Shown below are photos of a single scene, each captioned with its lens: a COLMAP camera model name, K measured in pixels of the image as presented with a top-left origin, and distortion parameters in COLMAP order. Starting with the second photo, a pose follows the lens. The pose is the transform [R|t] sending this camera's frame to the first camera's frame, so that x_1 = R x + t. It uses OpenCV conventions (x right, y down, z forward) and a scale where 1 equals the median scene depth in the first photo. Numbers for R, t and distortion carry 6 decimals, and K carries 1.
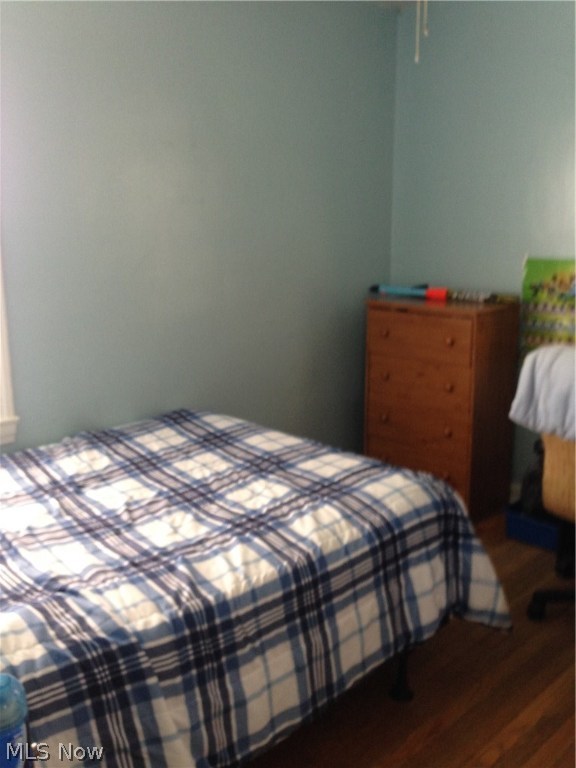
lens RADIAL K [[719.1, 0, 288.2], [0, 719.1, 383.6], [0, 0, 1]] dist [0.061070, 0.000000]
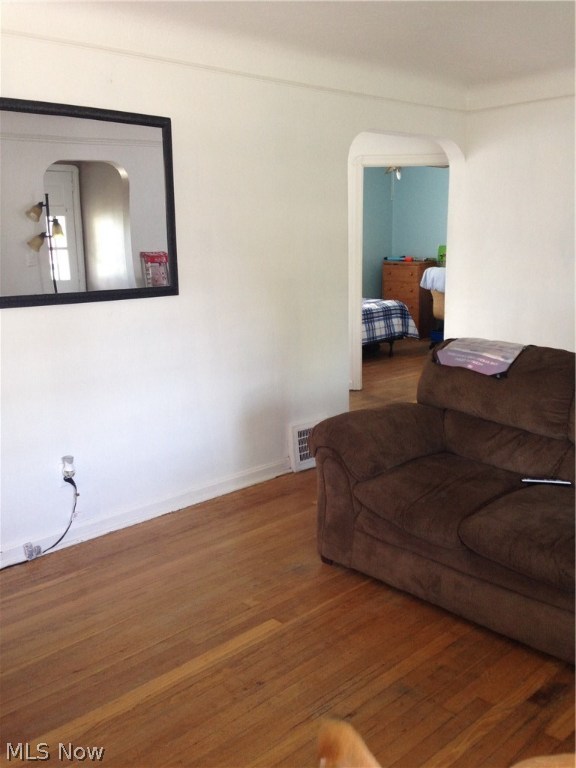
lens RADIAL K [[719.1, 0, 287.8], [0, 719.1, 384.4], [0, 0, 1]] dist [0.061070, 0.000000]
pose [[0.999402, -0.007691, -0.033708, -0.266013], [0.007429, 0.999941, -0.007896, 0.600867], [0.033766, 0.007641, 0.999401, -2.849270]]
